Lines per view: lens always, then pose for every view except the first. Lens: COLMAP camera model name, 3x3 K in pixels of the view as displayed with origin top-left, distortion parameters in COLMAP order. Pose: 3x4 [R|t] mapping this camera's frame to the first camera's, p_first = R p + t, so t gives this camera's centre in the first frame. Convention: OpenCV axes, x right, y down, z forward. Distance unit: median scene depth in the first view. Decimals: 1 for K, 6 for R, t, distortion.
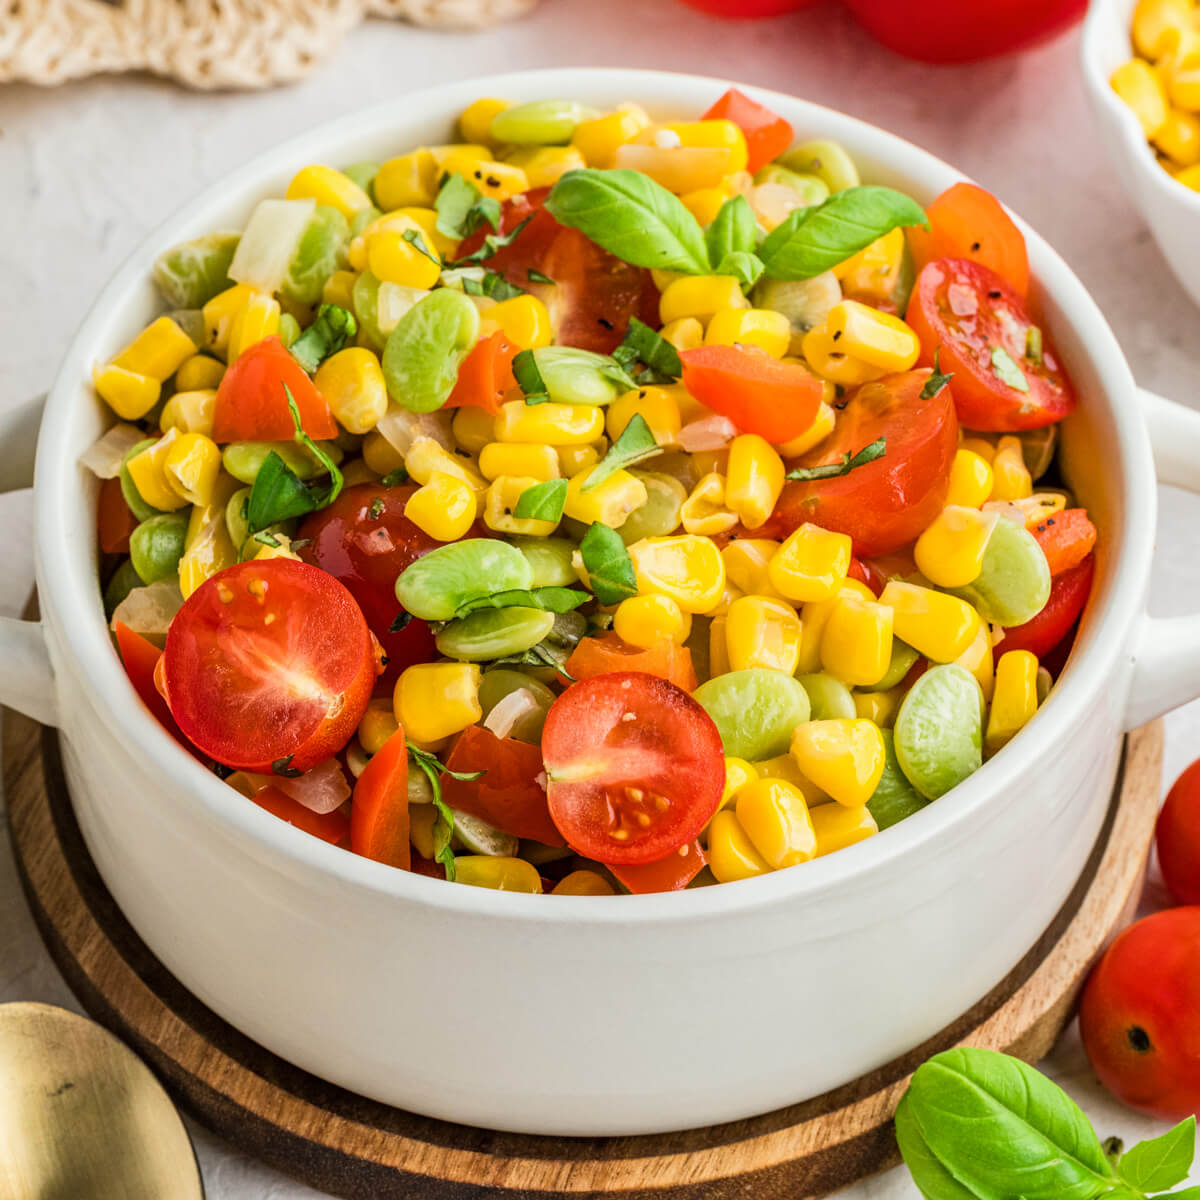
lens RADIAL K [[7218.5, 0, 601.5], [0, 7218.5, 600.9], [0, 0, 1]] dist [-0.182049, 0.000000]
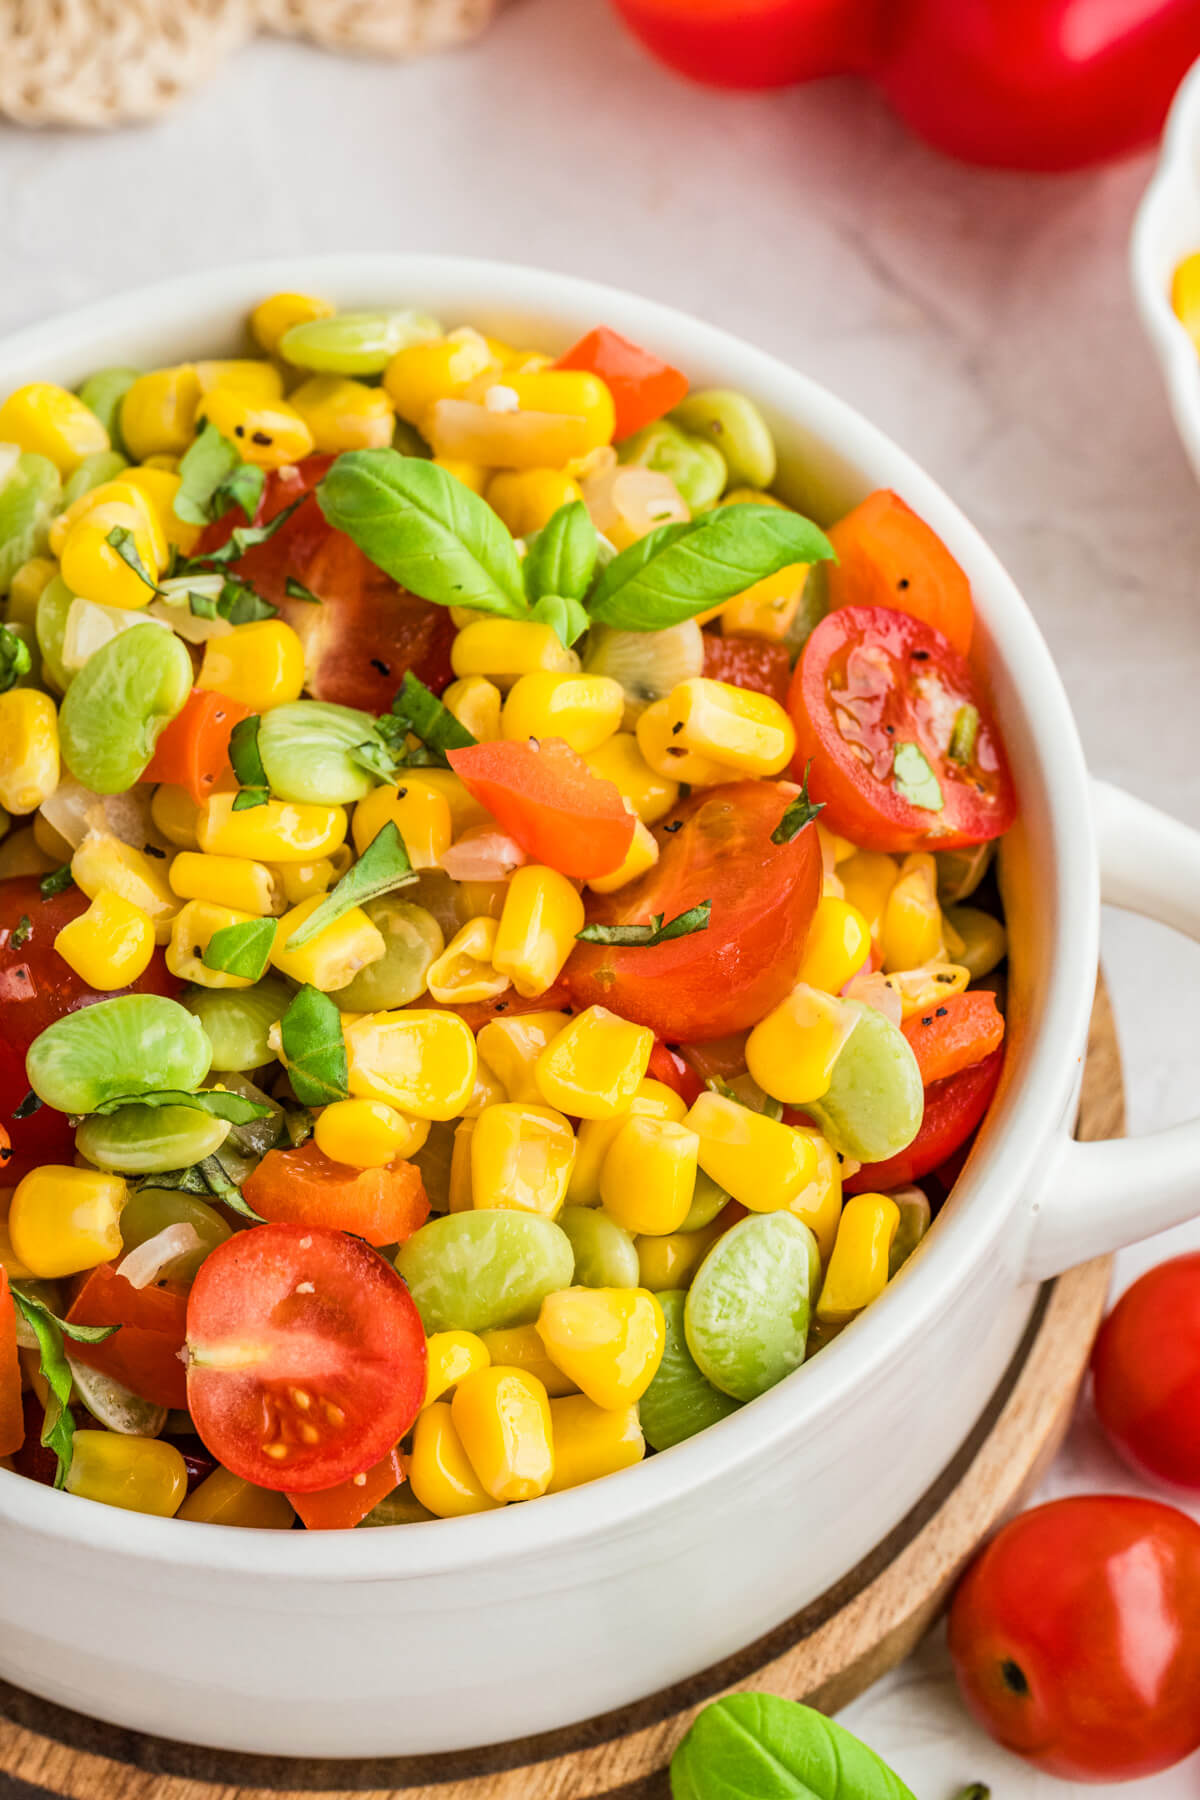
lens RADIAL K [[7118.1, 0, 599.2], [0, 7118.1, 906.3], [0, 0, 1]] dist [0.024002, 0.000000]
pose [[0.991342, 0.091513, -0.094158, 0.095234], [-0.072301, 0.979054, 0.190332, -0.157308], [0.109604, -0.181876, 0.977194, 0.290146]]
